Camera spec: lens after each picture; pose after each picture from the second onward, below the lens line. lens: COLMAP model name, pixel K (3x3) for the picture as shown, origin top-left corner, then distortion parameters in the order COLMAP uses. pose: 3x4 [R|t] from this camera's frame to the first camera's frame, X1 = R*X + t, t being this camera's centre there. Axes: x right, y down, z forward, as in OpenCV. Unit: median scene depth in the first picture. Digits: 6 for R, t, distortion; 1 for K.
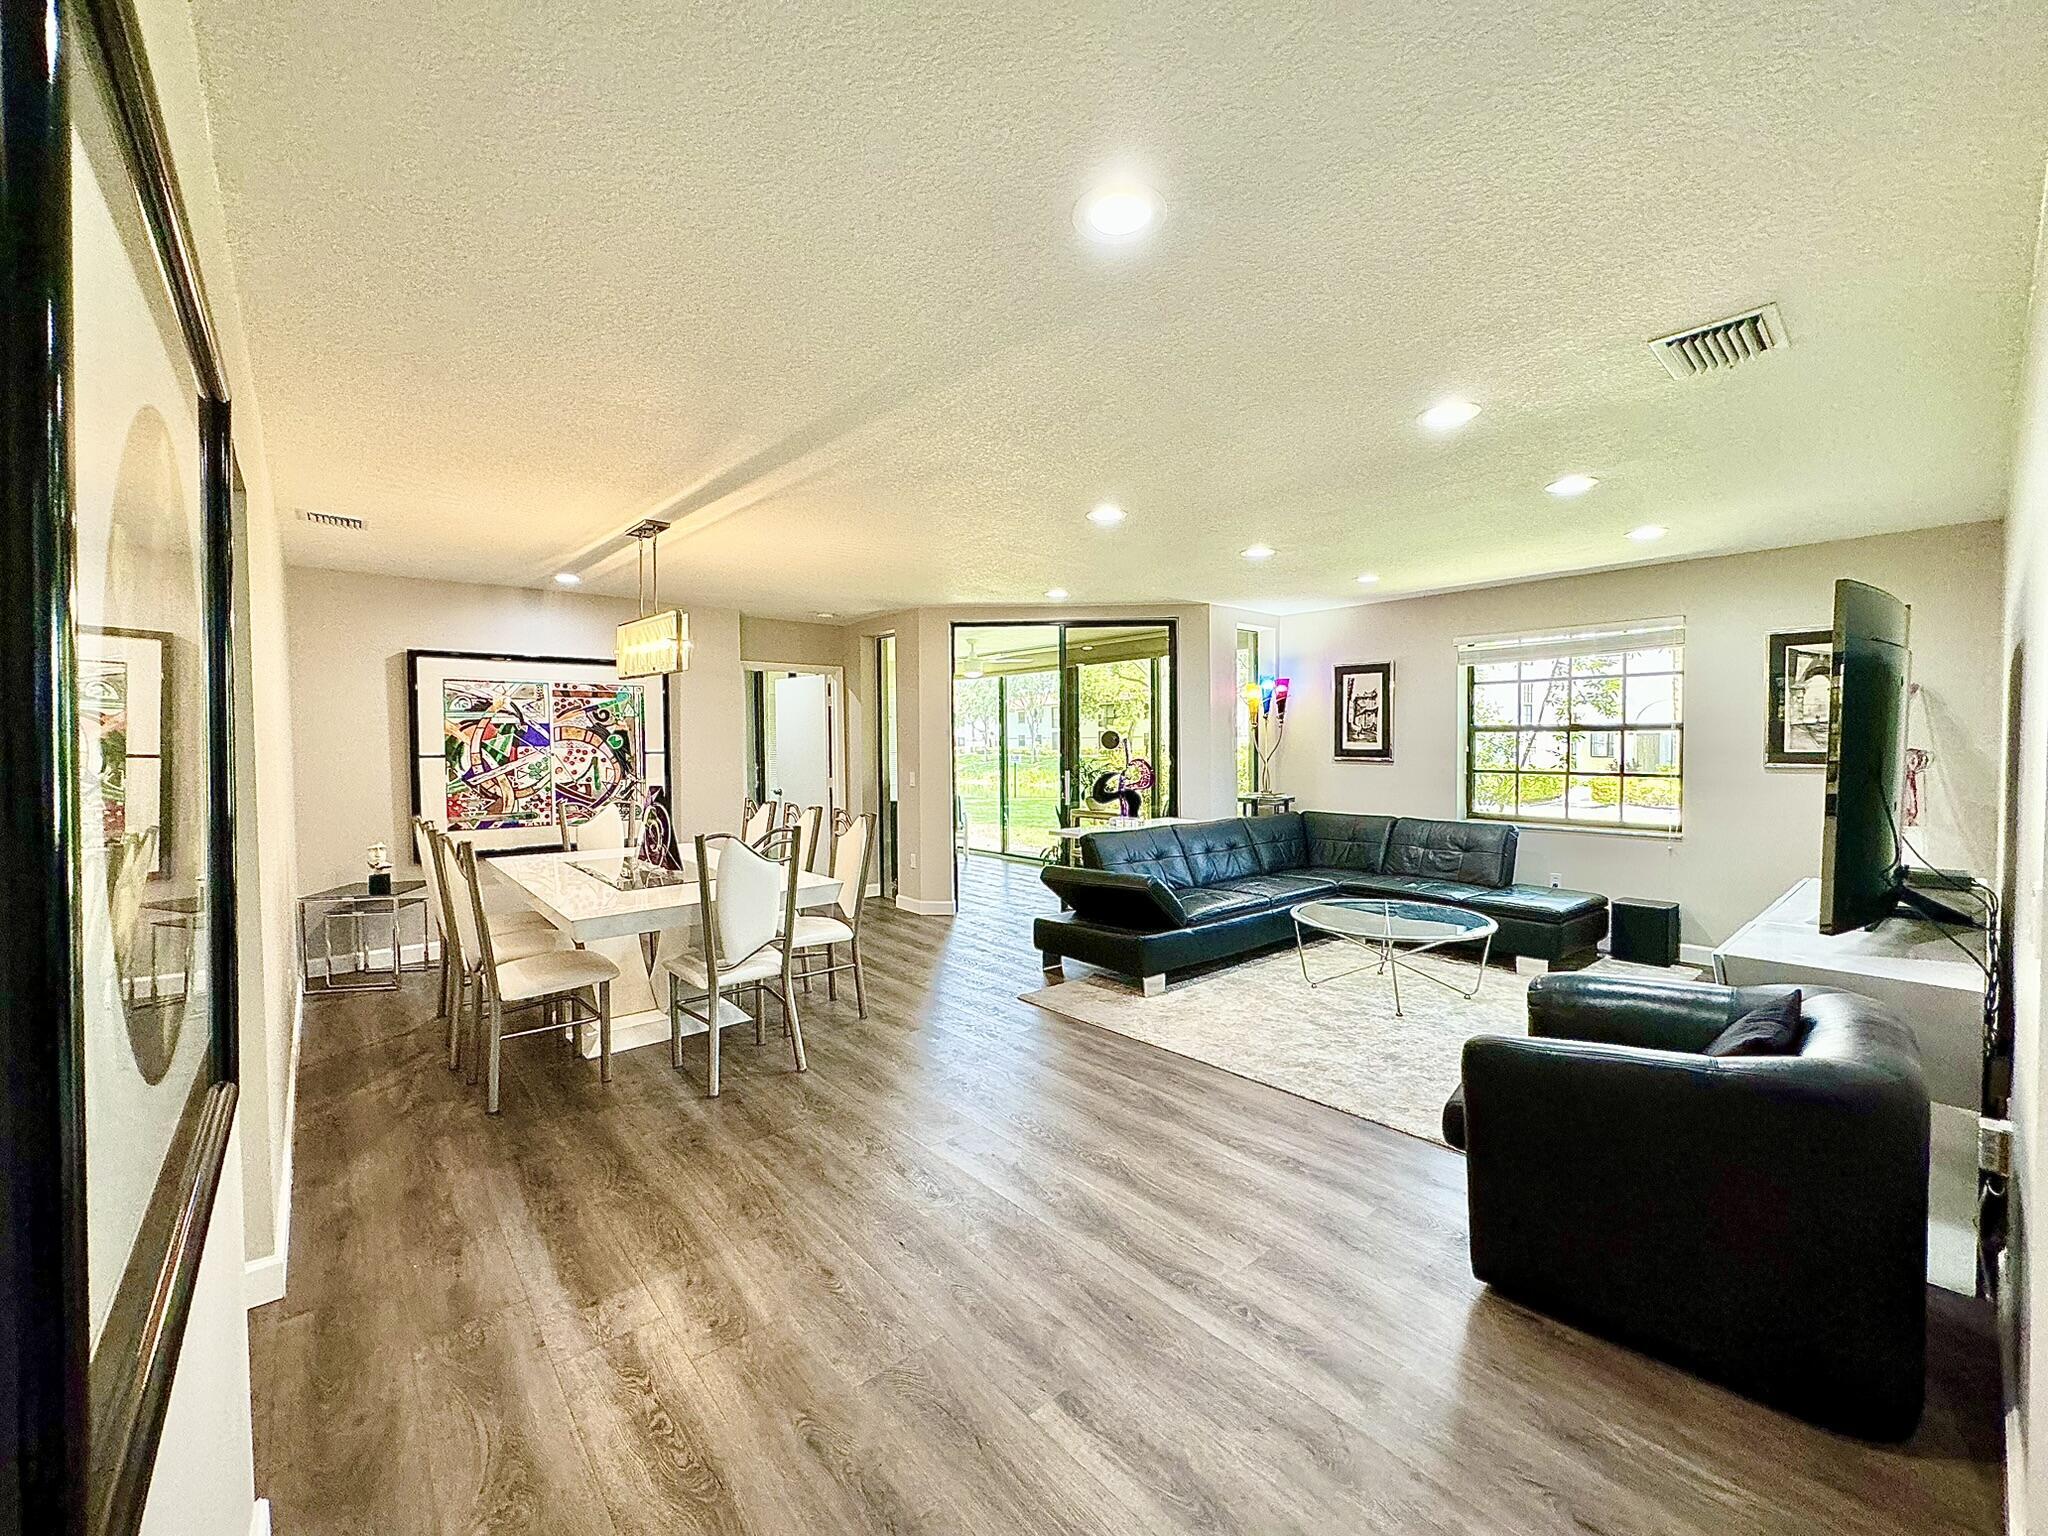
lens RADIAL K [[821.0, 0, 1025.9], [0, 821.0, 766.2], [0, 0, 1]] dist [0.002376, 0.000107]
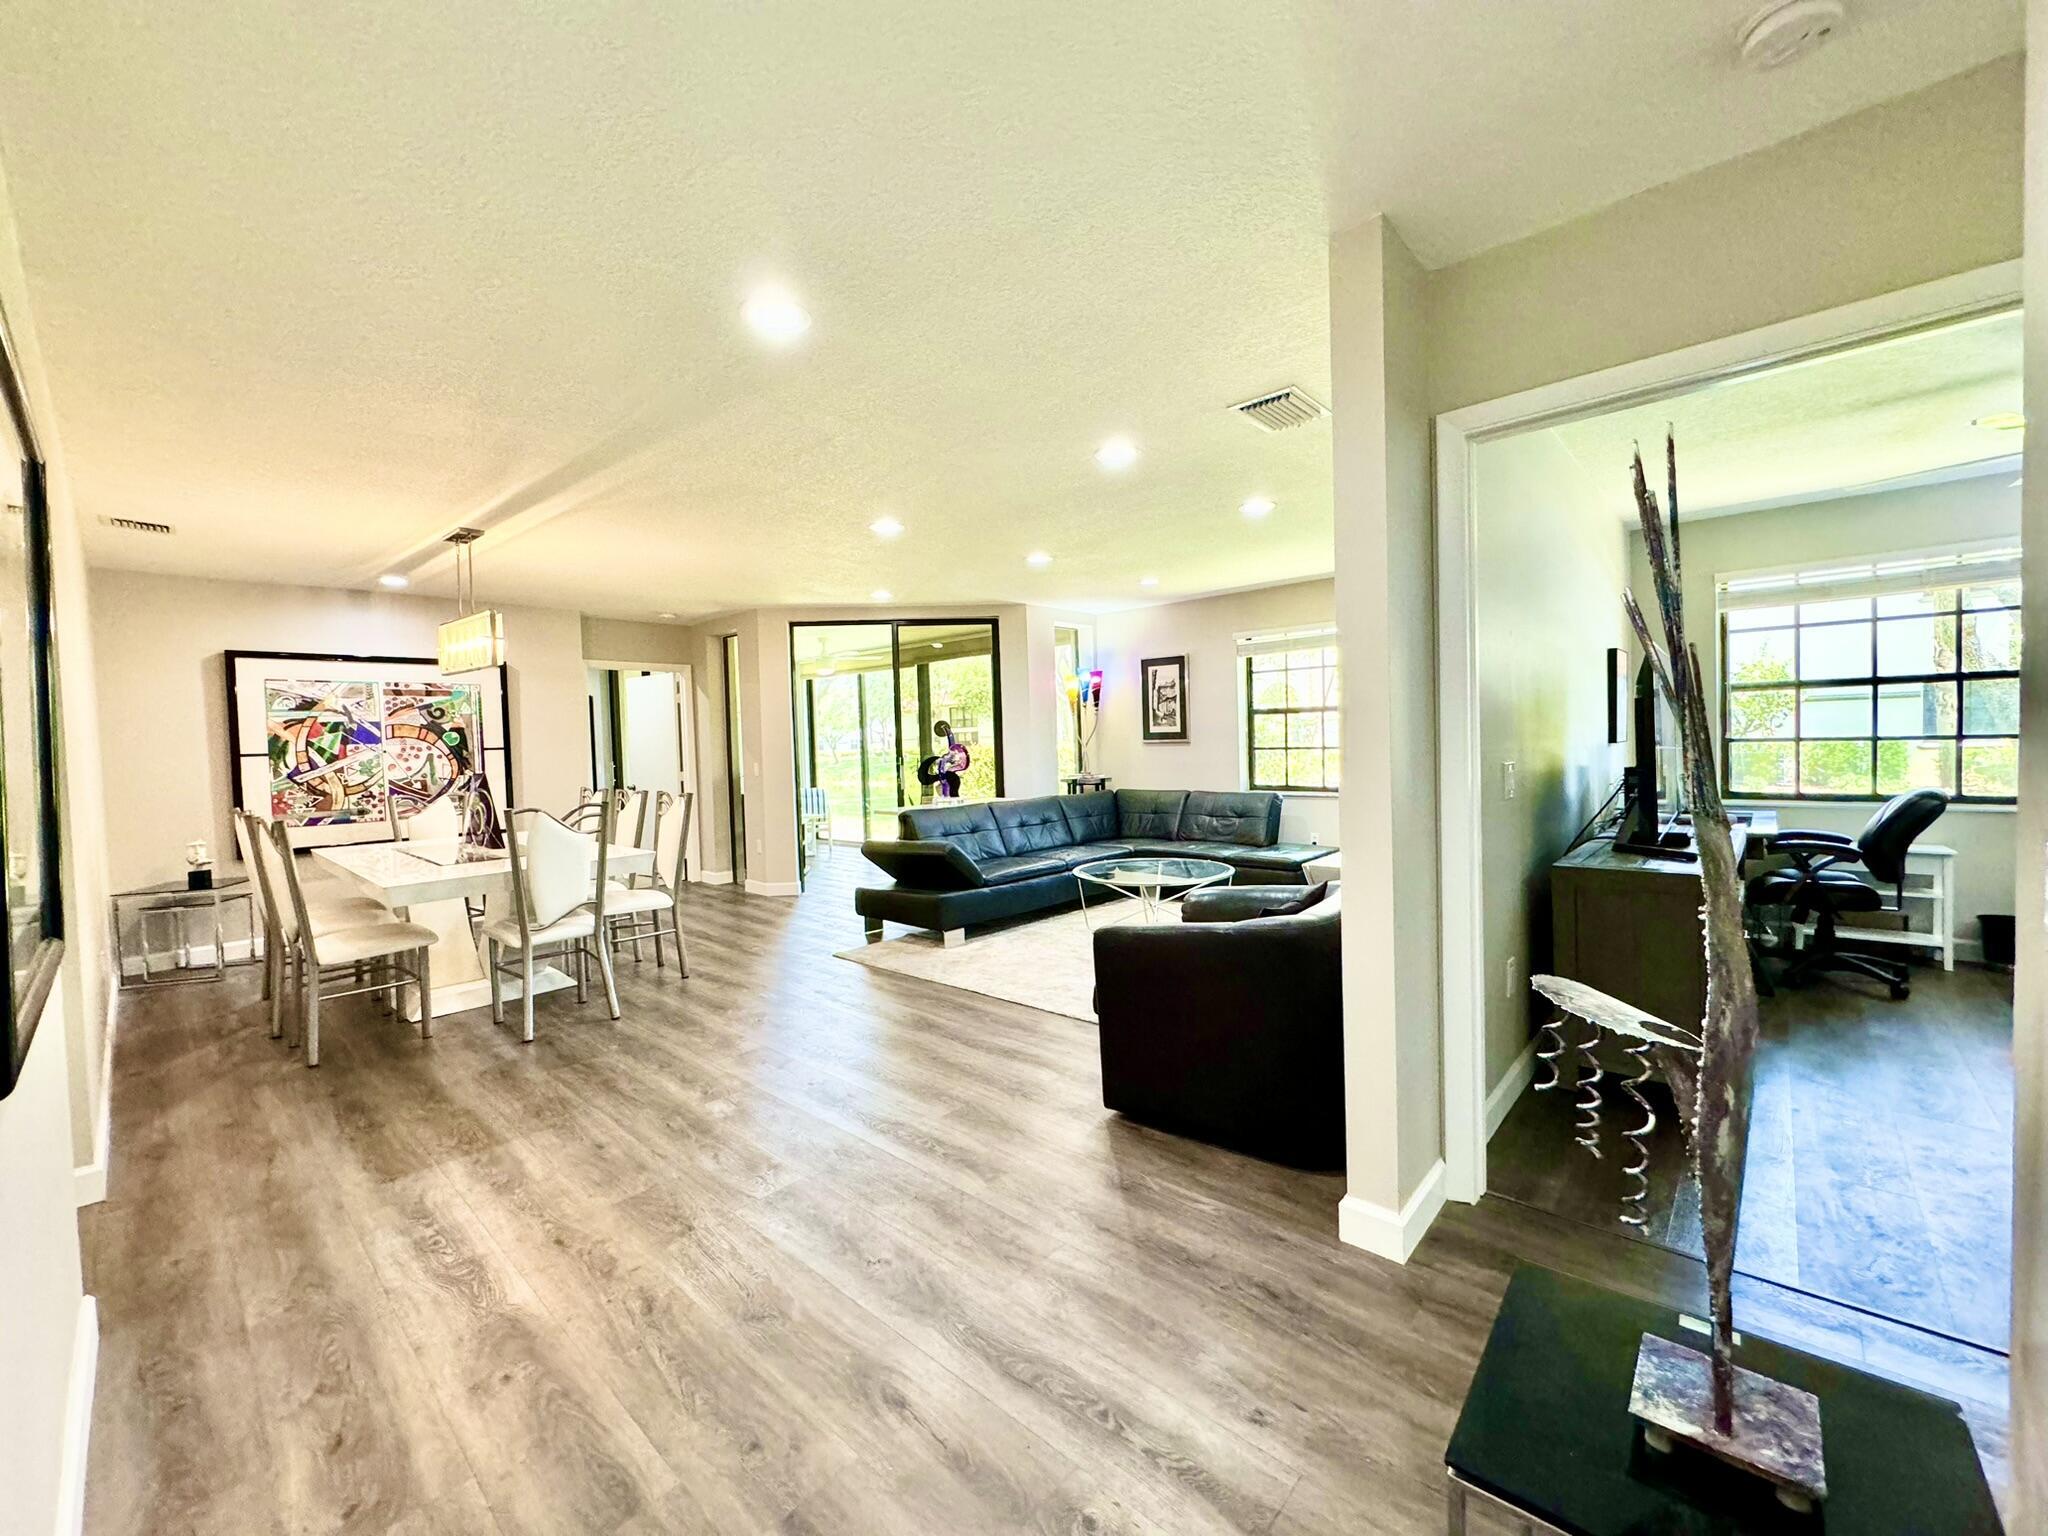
lens RADIAL K [[821.0, 0, 1024.8], [0, 821.0, 766.0], [0, 0, 1]] dist [0.002376, 0.000107]
pose [[0.993091, -0.025089, 0.114637, 0.114732], [0.025212, 0.999682, 0.000375, 0.026346], [-0.114610, 0.002518, 0.993407, -0.129511]]
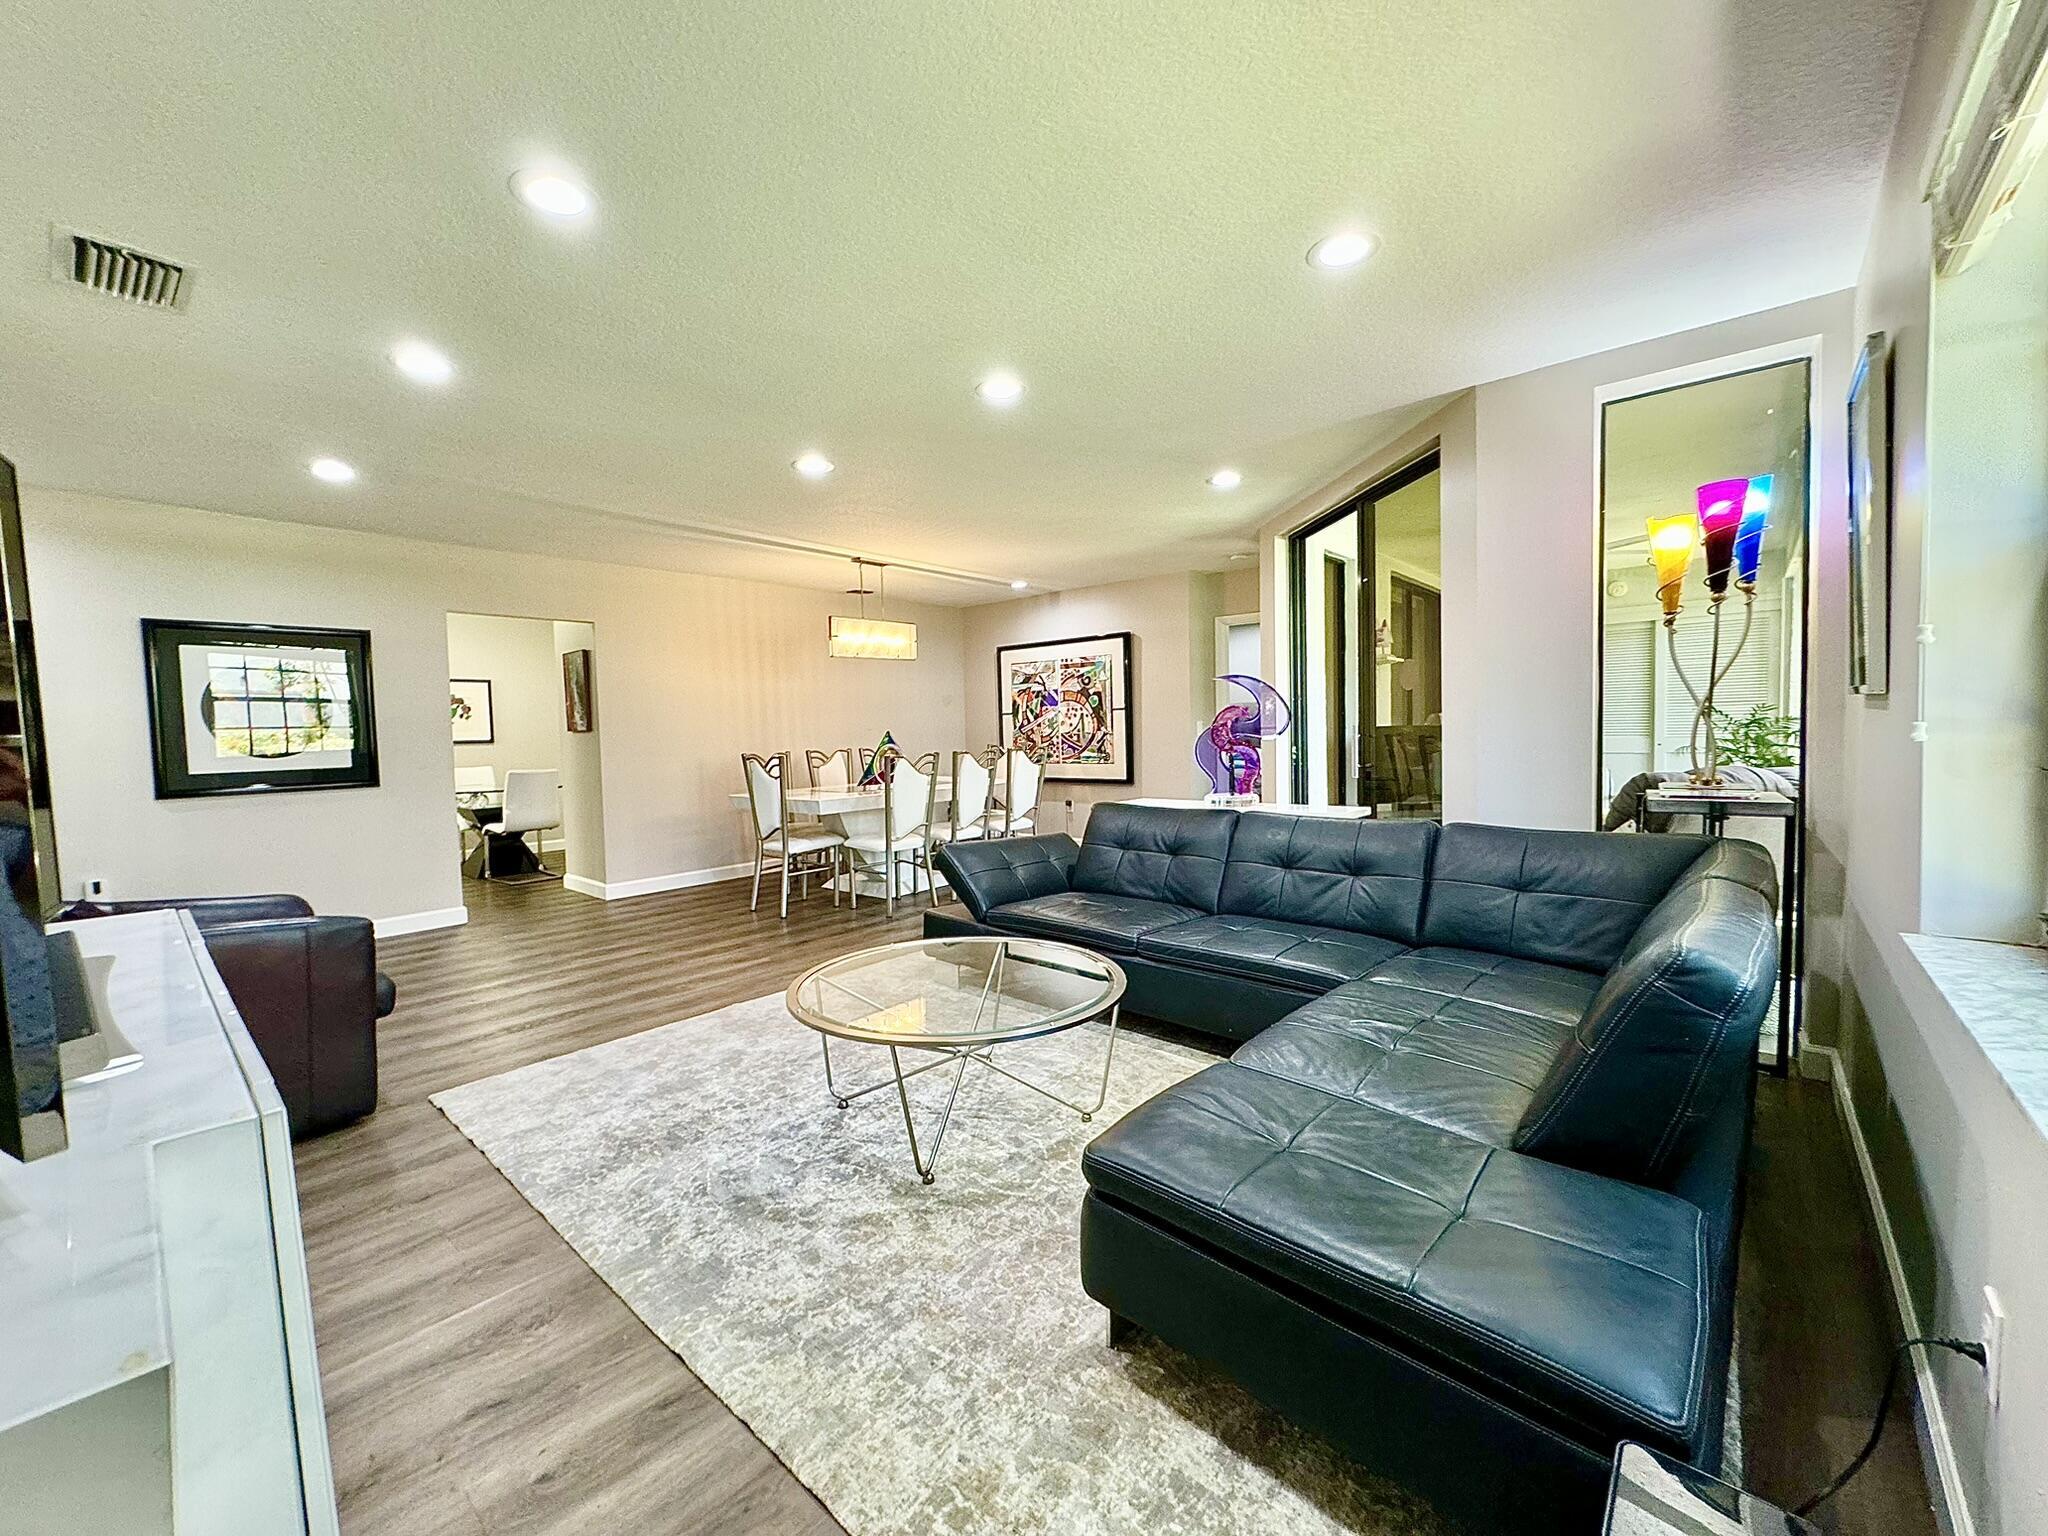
lens RADIAL K [[821.0, 0, 1022.0], [0, 821.0, 771.7], [0, 0, 1]] dist [0.002376, 0.000107]
pose [[0.136075, 0.059610, -0.988904, 0.878876], [-0.008384, 0.998222, 0.059018, 0.006157], [0.990663, 0.000260, 0.136333, 0.848392]]
